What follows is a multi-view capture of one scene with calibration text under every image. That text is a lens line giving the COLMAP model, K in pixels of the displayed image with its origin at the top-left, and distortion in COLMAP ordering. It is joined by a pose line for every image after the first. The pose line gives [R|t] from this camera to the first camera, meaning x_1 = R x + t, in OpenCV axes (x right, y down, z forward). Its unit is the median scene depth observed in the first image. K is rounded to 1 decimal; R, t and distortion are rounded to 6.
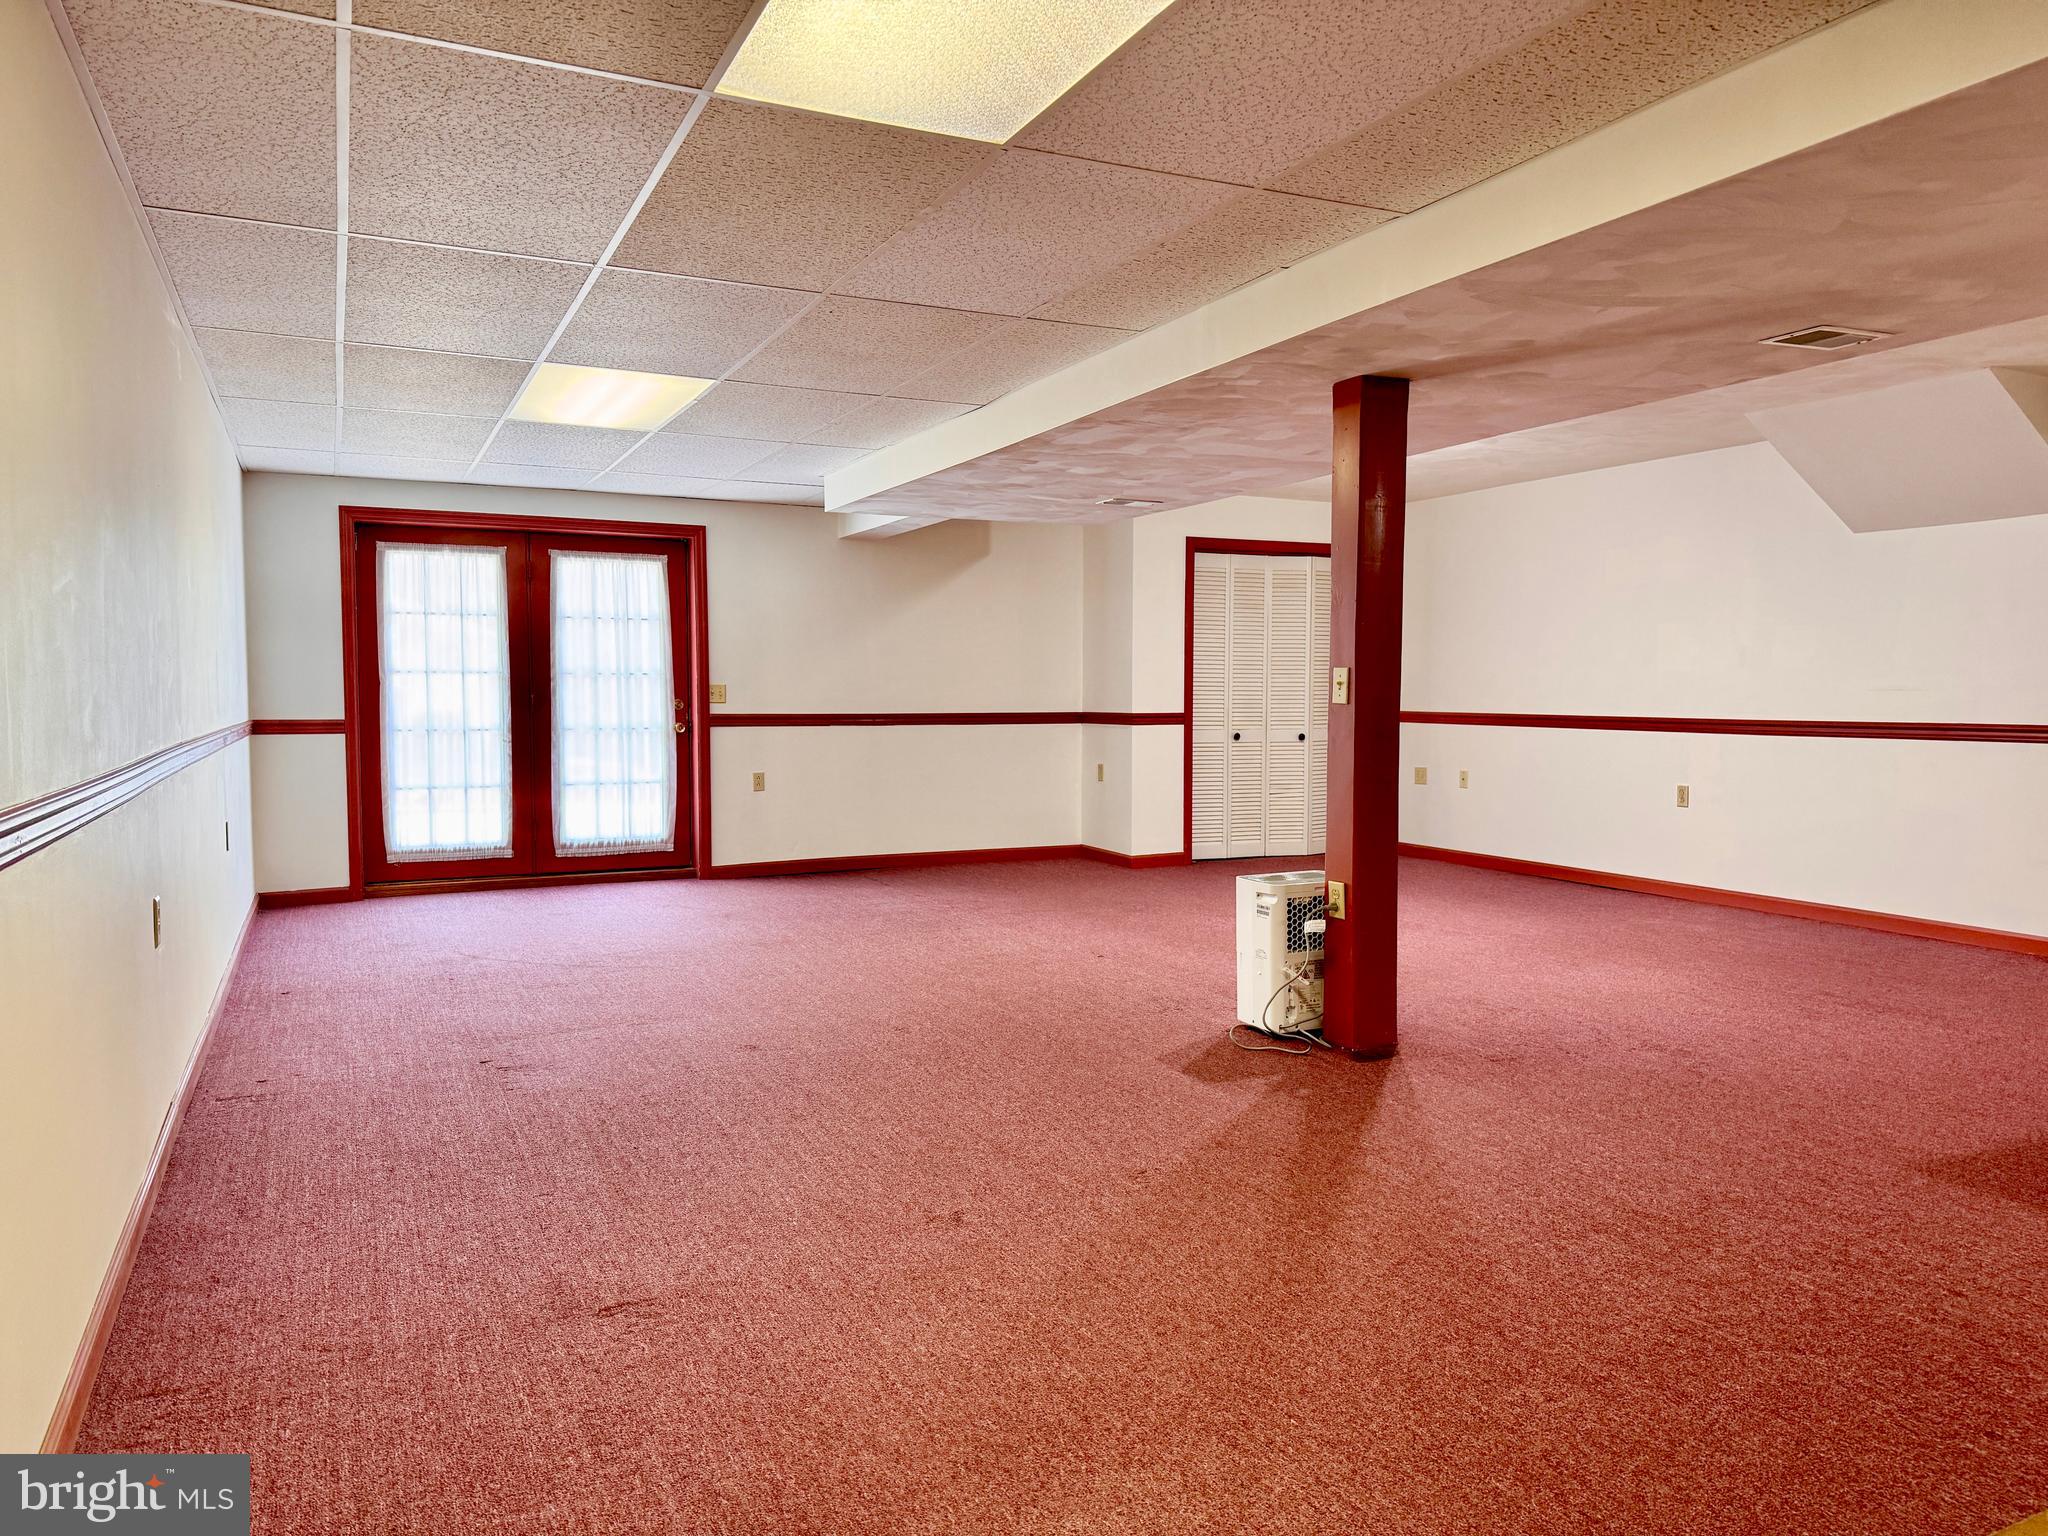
lens RADIAL K [[1440.1, 0, 1023.8], [0, 1440.1, 775.0], [0, 0, 1]] dist [0.062036, -0.002476]
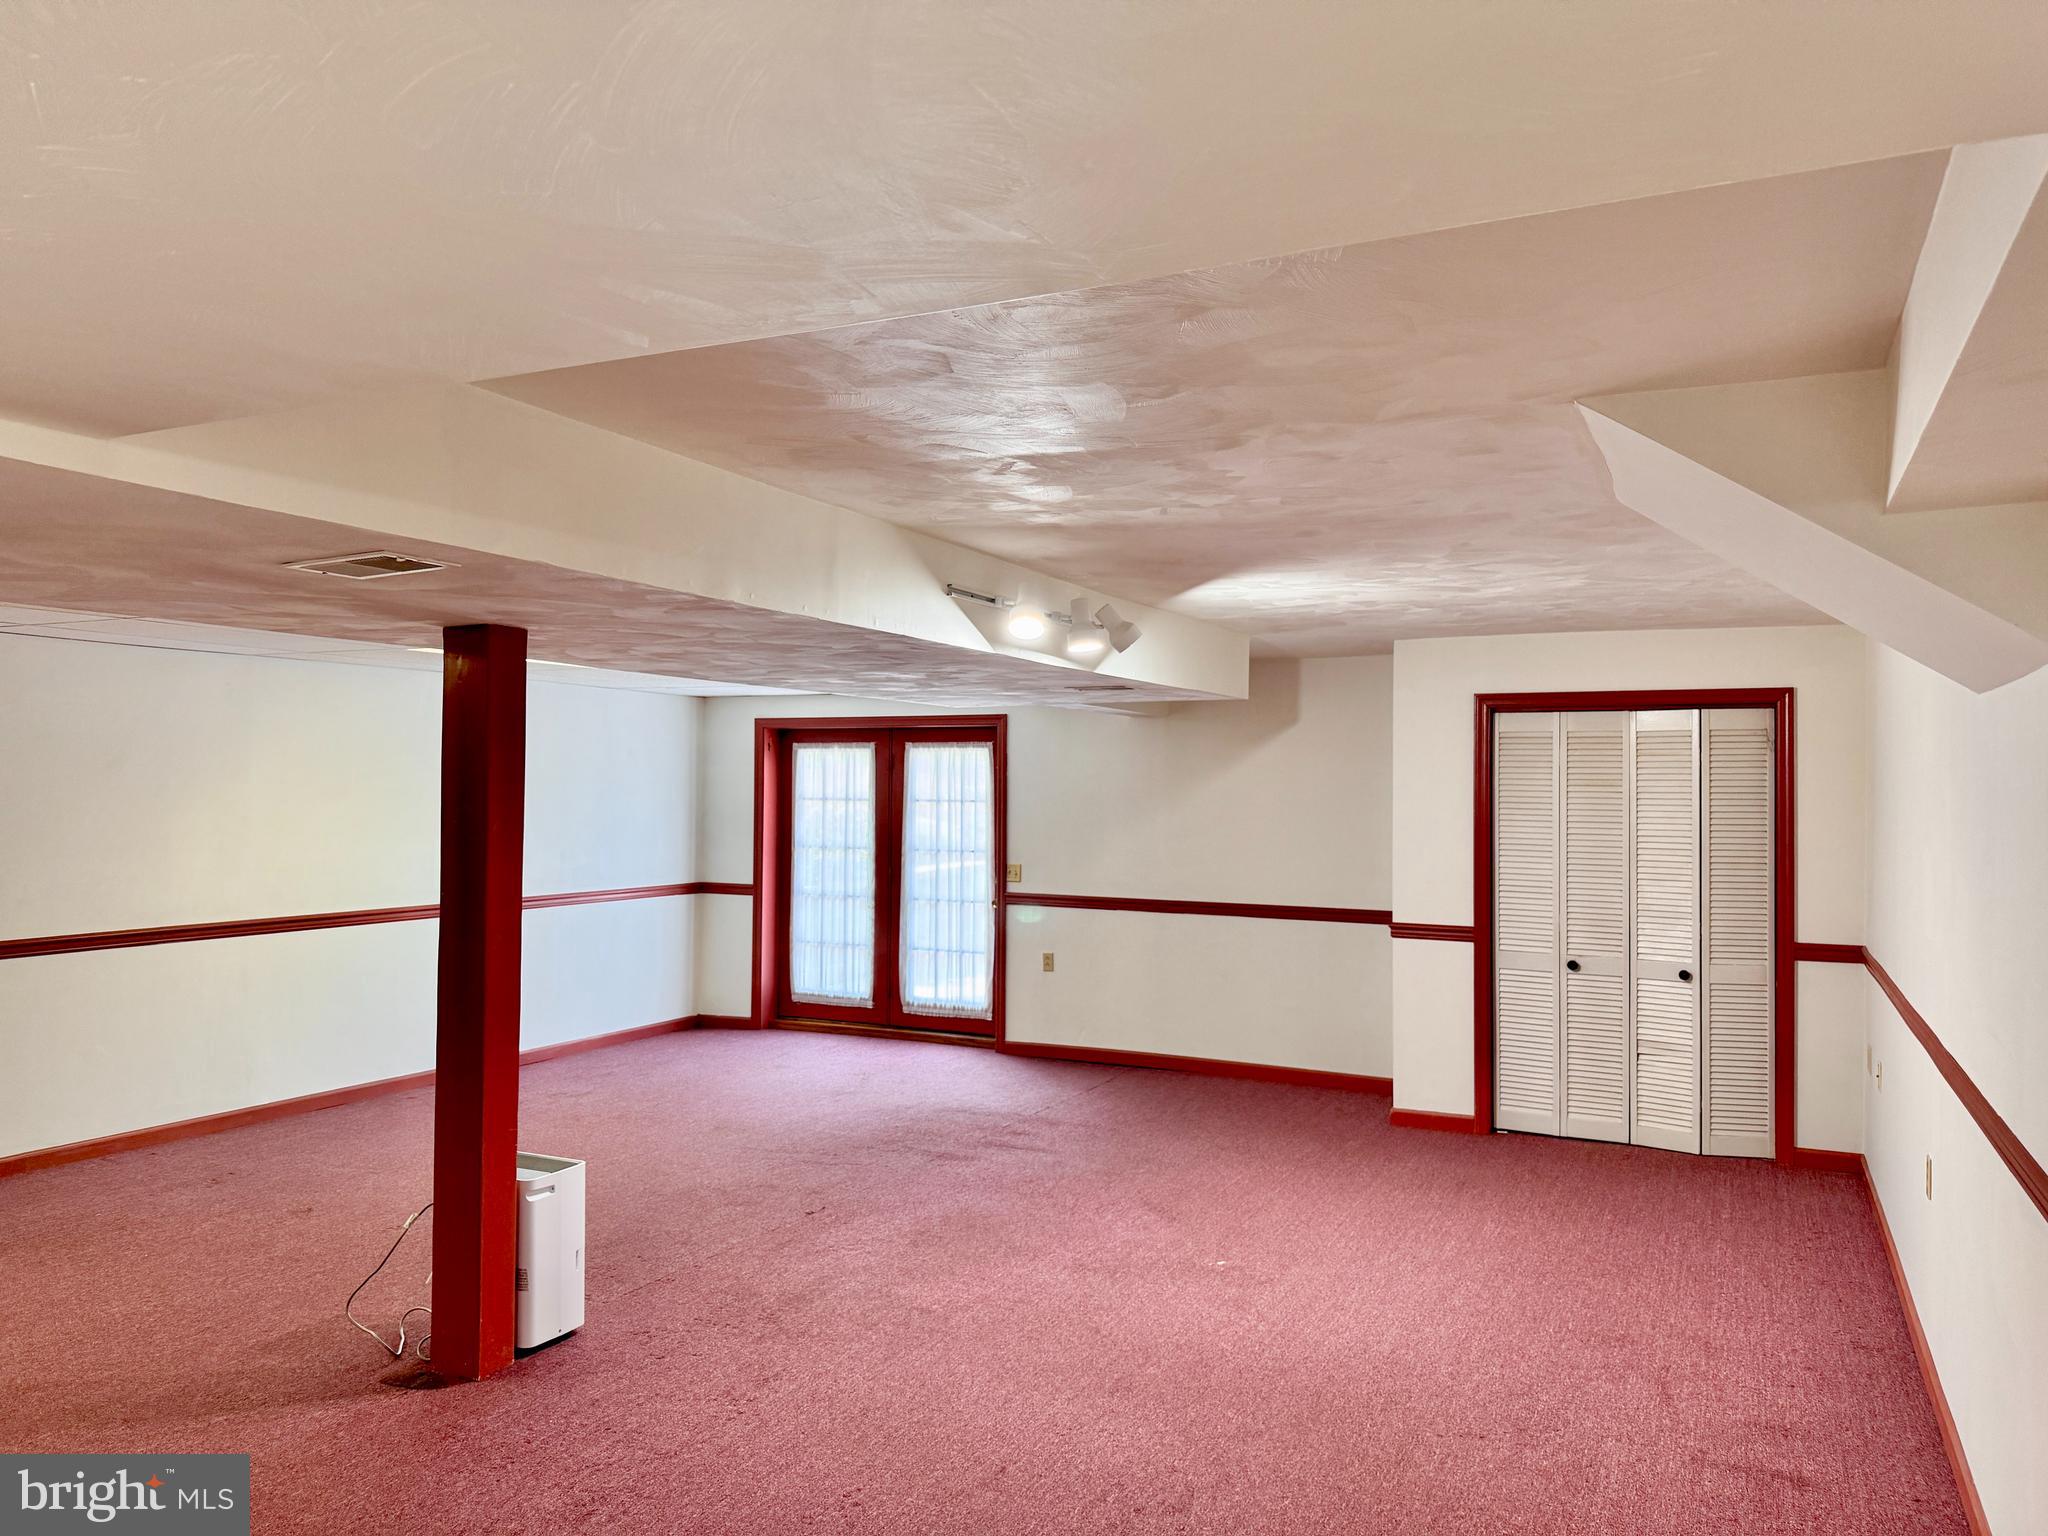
lens RADIAL K [[1440.1, 0, 1023.8], [0, 1440.1, 775.0], [0, 0, 1]] dist [0.062036, -0.002476]
pose [[0.603446, -0.003141, -0.797398, 0.629134], [-0.054648, 0.997478, -0.045285, -0.082059], [0.795529, 0.070903, 0.601752, 0.388818]]
